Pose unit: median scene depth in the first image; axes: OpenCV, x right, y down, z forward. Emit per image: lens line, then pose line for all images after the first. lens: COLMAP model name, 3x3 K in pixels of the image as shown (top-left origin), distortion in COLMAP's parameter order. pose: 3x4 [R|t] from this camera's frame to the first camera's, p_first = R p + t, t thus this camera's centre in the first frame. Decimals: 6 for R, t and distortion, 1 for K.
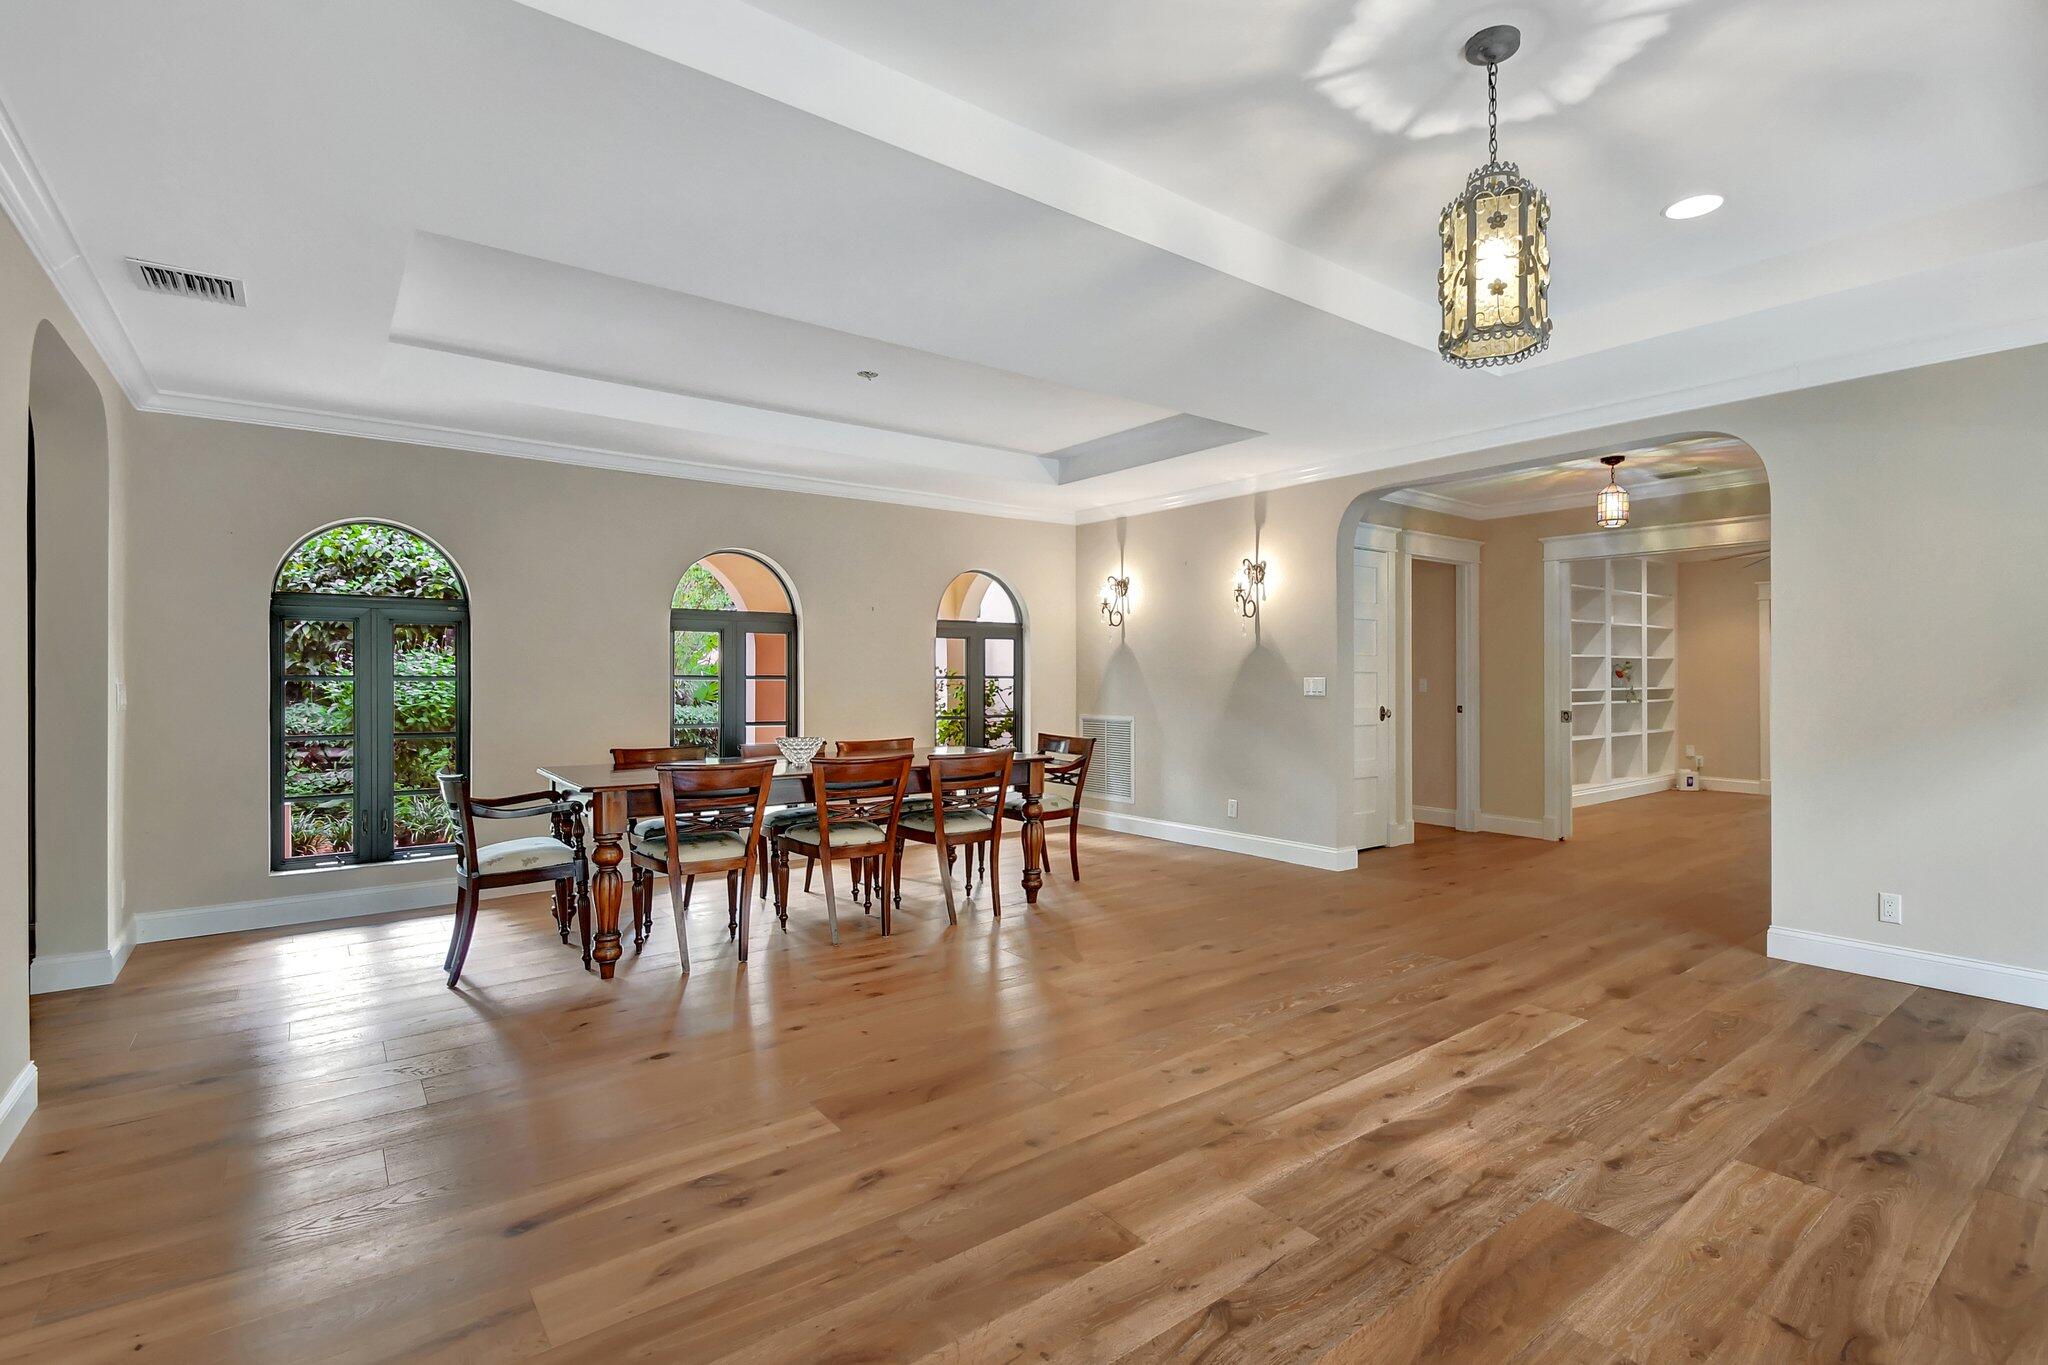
lens RADIAL K [[914.5, 0, 1055.6], [0, 914.5, 664.4], [0, 0, 1]] dist [-0.001304, -0.000447]
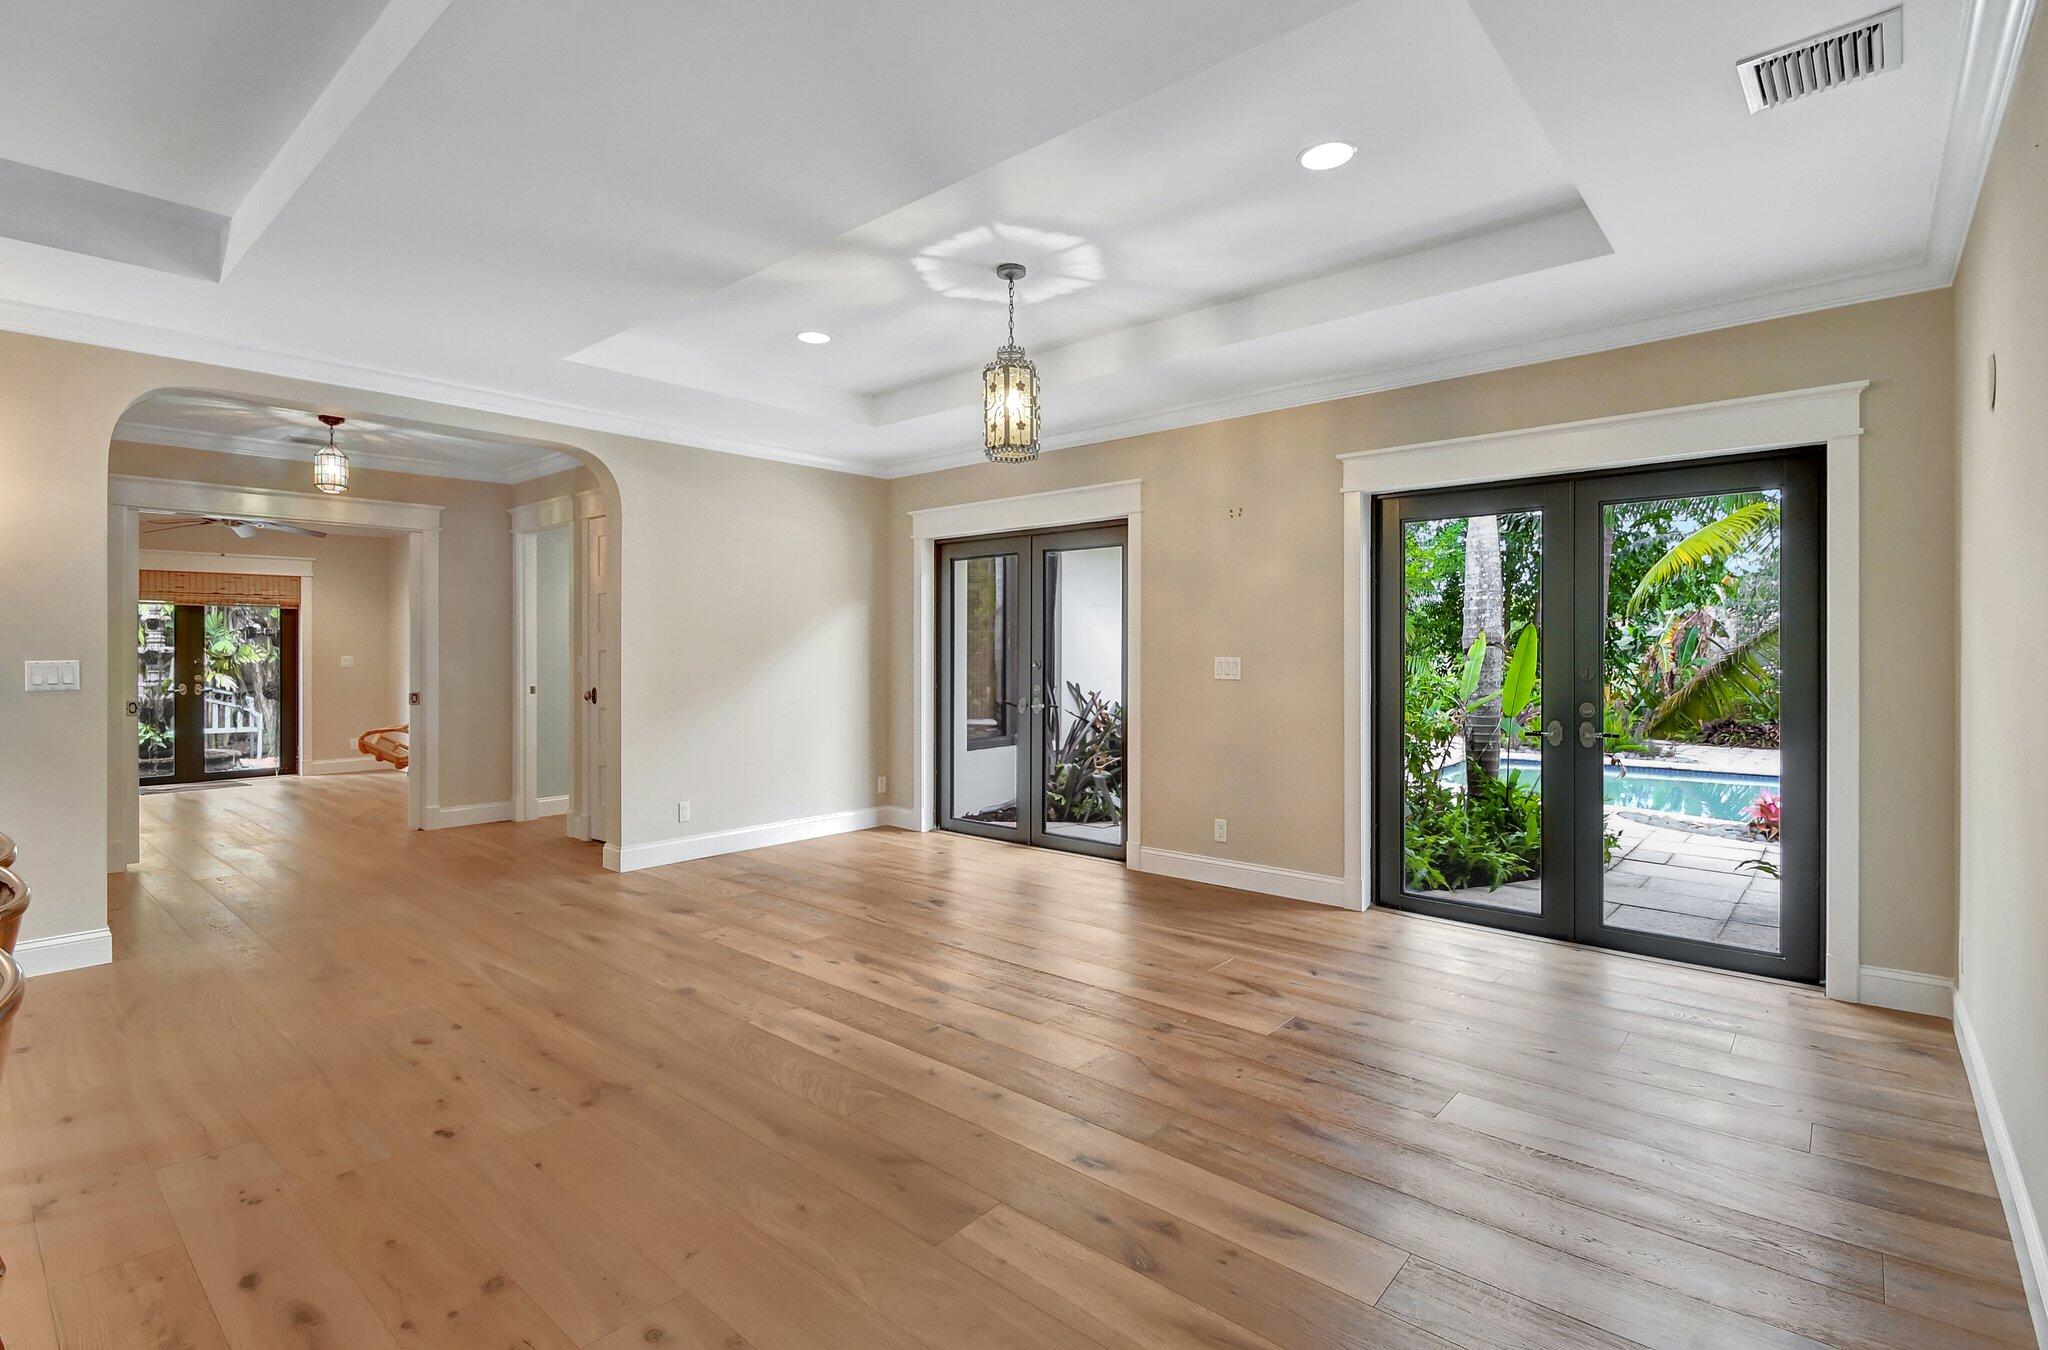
lens RADIAL K [[990.3, 0, 1018.6], [0, 990.3, 652.6], [0, 0, 1]] dist [0.001578, -0.021551]
pose [[-0.192634, -0.004404, 0.981261, -0.493048], [-0.007607, 0.999967, 0.002995, 0.001319], [-0.981241, -0.006887, -0.192661, 0.510172]]
